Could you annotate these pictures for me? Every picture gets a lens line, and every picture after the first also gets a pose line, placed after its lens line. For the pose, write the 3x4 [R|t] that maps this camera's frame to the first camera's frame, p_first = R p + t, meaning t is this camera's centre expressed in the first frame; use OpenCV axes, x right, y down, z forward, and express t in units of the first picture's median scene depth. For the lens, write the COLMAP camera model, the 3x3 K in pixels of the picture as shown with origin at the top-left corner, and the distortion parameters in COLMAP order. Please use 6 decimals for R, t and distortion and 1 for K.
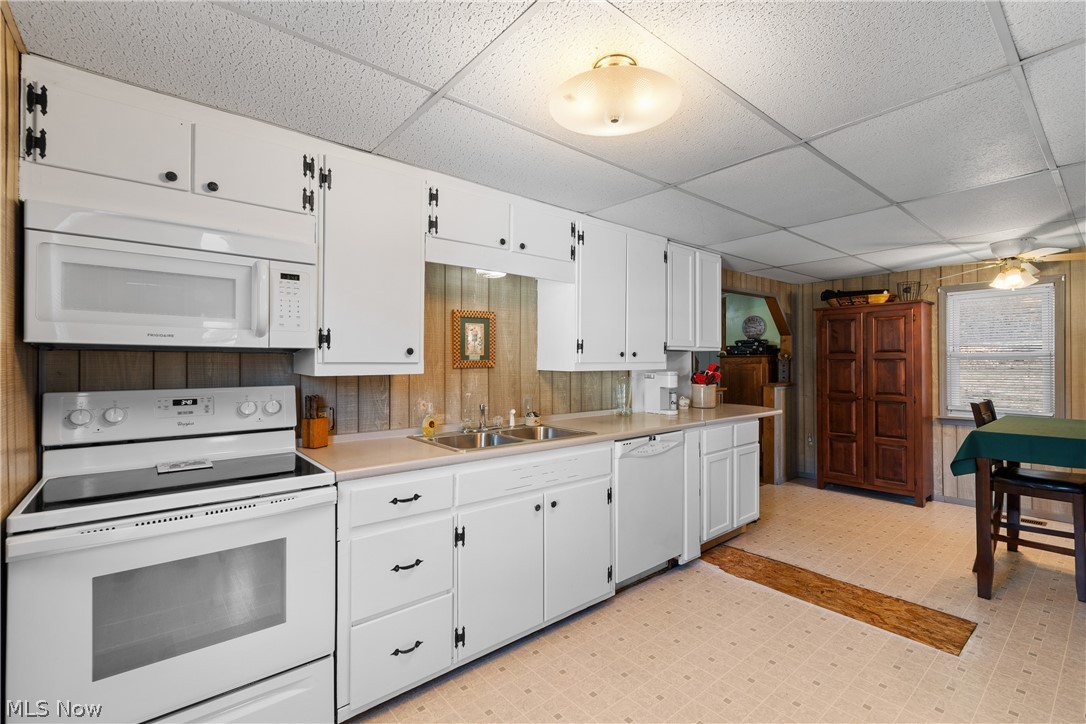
lens RADIAL K [[483.9, 0, 560.0], [0, 483.9, 360.0], [0, 0, 1]] dist [0.003789, -0.002336]
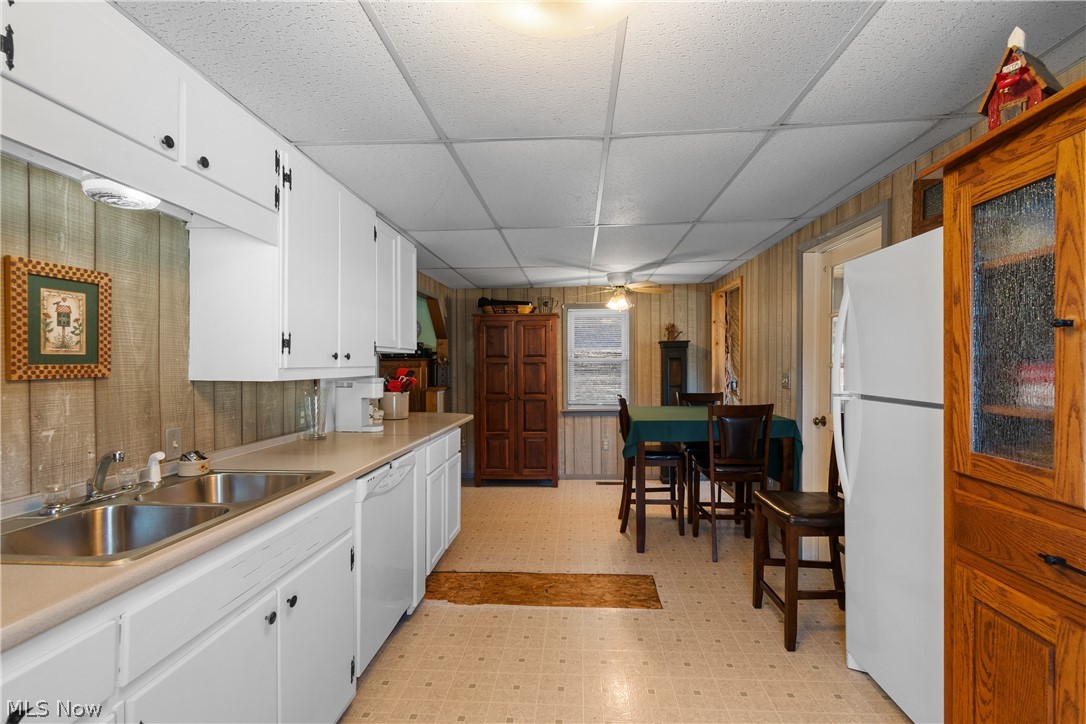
lens RADIAL K [[483.9, 0, 552.8], [0, 483.9, 366.7], [0, 0, 1]] dist [0.003789, -0.002336]
pose [[0.691789, -0.003816, 0.722090, -0.174317], [-0.001335, 0.999978, 0.006563, -0.000800], [-0.722099, -0.005504, 0.691768, 0.266695]]
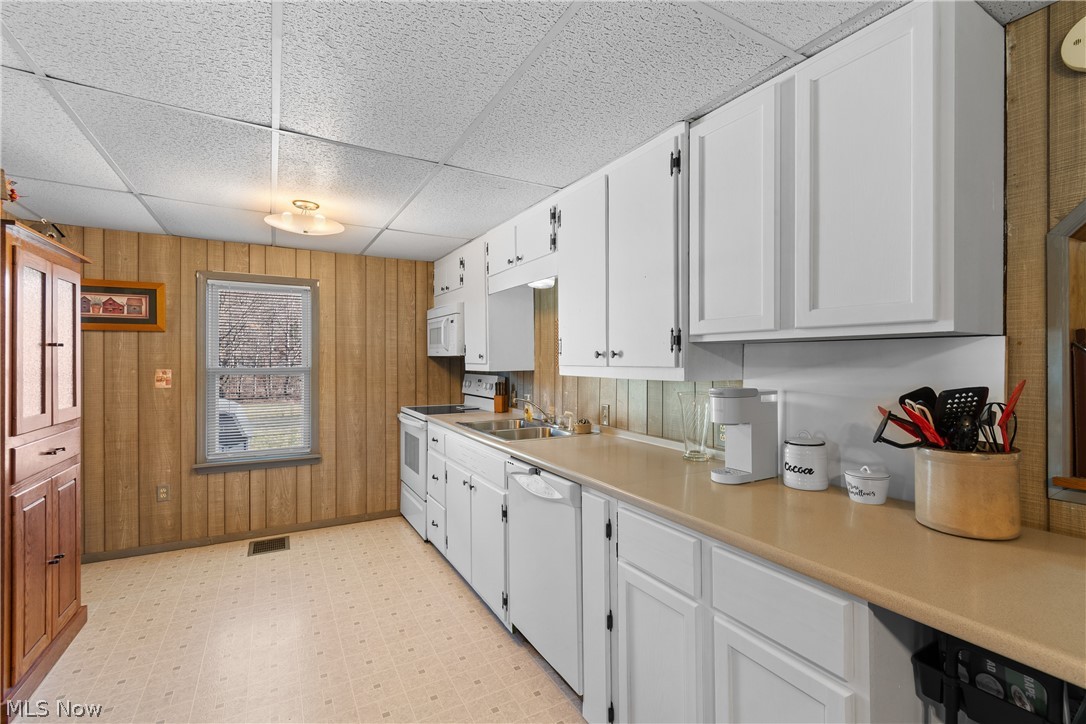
lens RADIAL K [[483.9, 0, 551.5], [0, 483.9, 360.5], [0, 0, 1]] dist [0.003789, -0.002336]
pose [[-0.187524, -0.000771, -0.982260, 0.837393], [0.003880, 0.999991, -0.001526, -0.001641], [0.982252, -0.004097, -0.187519, 1.084632]]
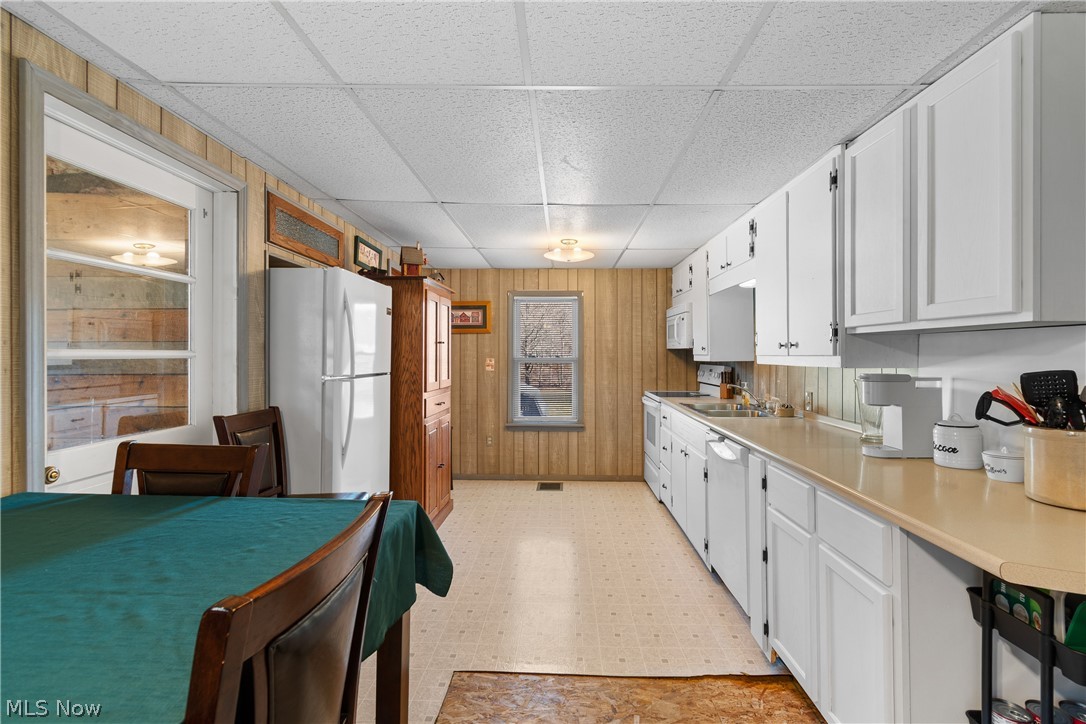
lens RADIAL K [[483.9, 0, 546.2], [0, 483.9, 353.9], [0, 0, 1]] dist [0.003789, -0.002336]
pose [[-0.681071, -0.002603, -0.732213, 1.007792], [0.000760, 0.999991, -0.004262, 0.006326], [0.732217, -0.003459, -0.681062, 1.286759]]
